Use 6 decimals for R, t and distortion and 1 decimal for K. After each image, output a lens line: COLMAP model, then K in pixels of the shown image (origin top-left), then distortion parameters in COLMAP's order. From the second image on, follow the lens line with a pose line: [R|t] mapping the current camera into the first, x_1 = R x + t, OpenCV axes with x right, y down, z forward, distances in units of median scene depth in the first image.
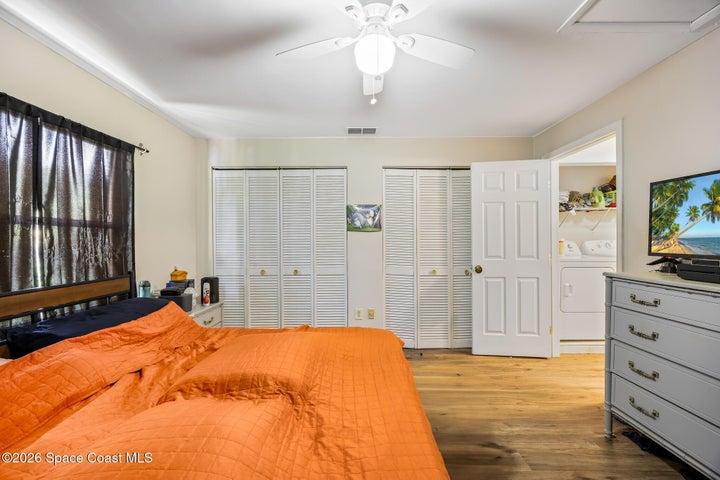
lens RADIAL K [[285.5, 0, 360.0], [0, 285.5, 240.0], [0, 0, 1]] dist [0.000180, 0.000026]
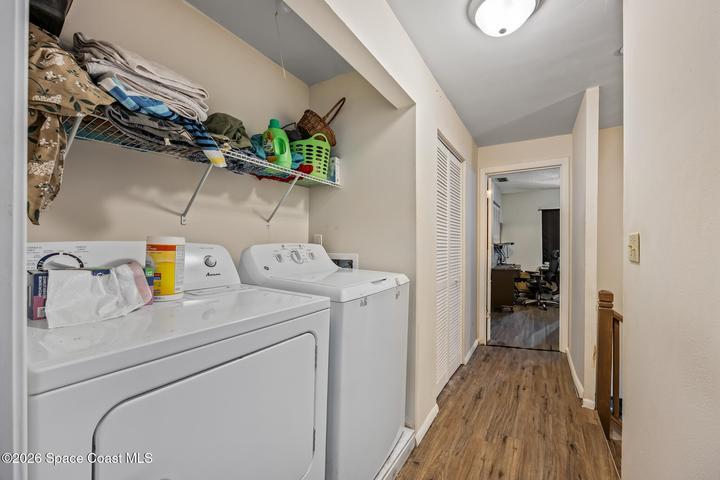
lens RADIAL K [[274.6, 0, 360.5], [0, 274.6, 246.3], [0, 0, 1]] dist [0.000464, 0.000138]
pose [[0.541549, 0.002066, 0.840667, 0.554473], [-0.013237, 0.999894, 0.006070, 0.000558], [-0.840565, -0.014415, 0.541519, 0.672110]]
